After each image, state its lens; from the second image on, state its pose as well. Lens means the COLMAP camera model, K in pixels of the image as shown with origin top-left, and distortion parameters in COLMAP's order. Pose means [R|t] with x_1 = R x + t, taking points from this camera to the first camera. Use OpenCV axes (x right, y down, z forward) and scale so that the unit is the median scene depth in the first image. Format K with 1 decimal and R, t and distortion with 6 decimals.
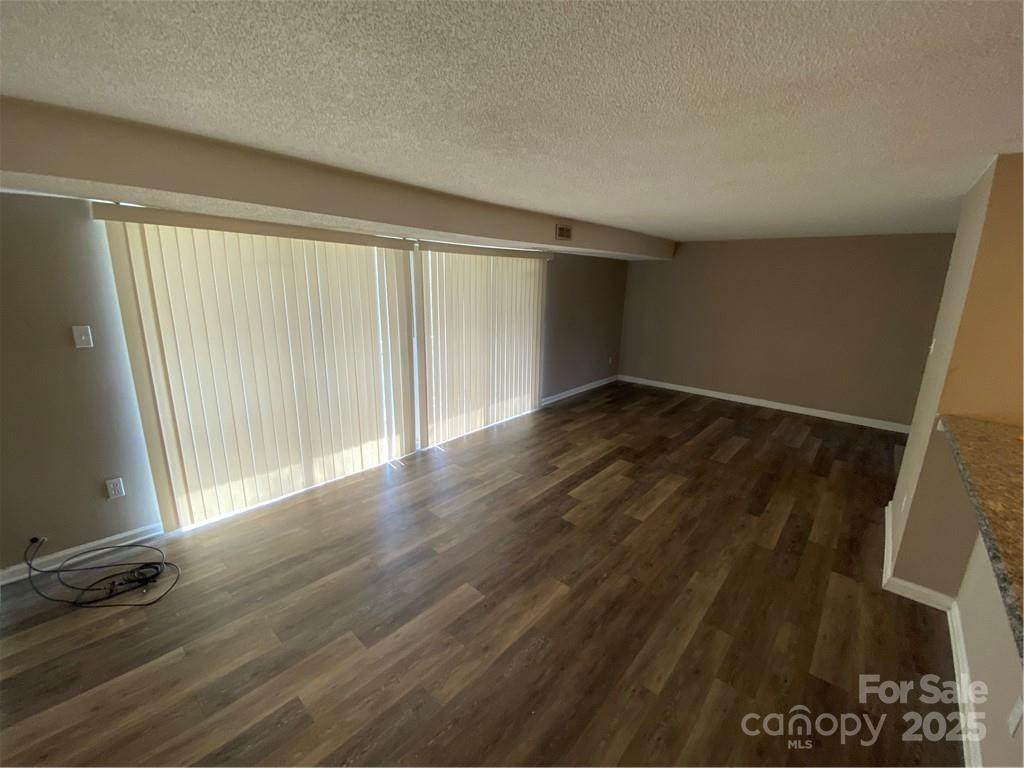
lens RADIAL K [[415.1, 0, 511.5], [0, 415.1, 380.6], [0, 0, 1]] dist [0.000046, -0.000112]
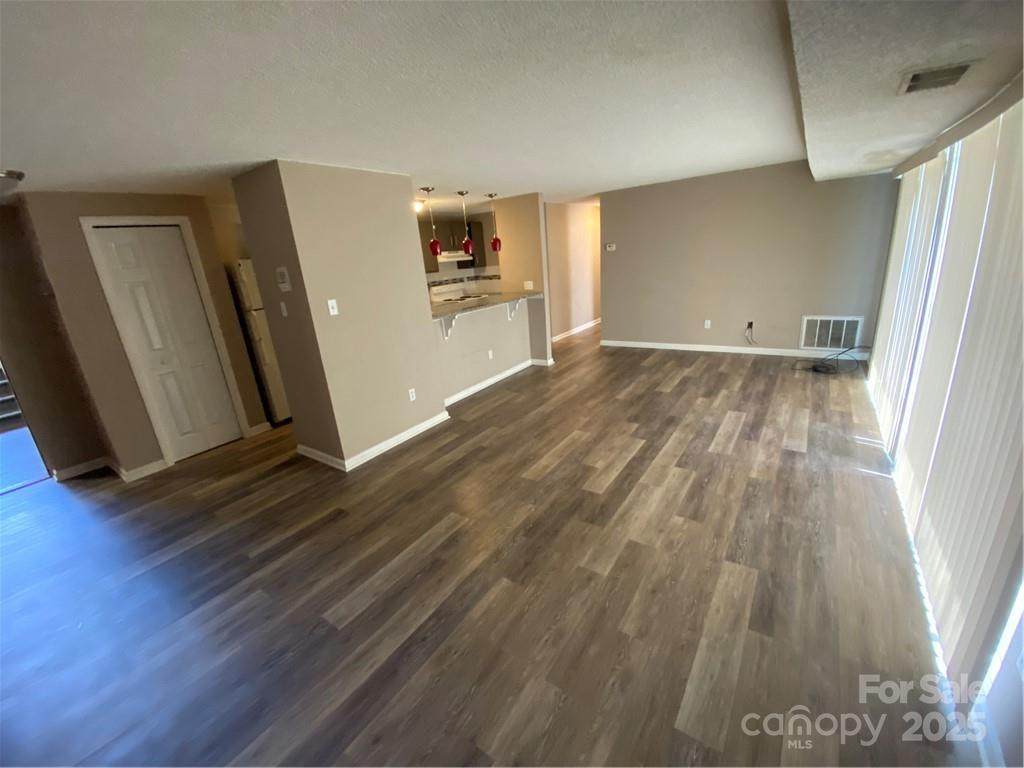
lens RADIAL K [[415.1, 0, 511.5], [0, 415.1, 380.6], [0, 0, 1]] dist [0.000046, -0.000112]
pose [[-0.990855, 0.102216, -0.088079, 0.516891], [0.043433, 0.859652, 0.509030, -0.374953], [0.127748, 0.500550, -0.856230, 1.686534]]
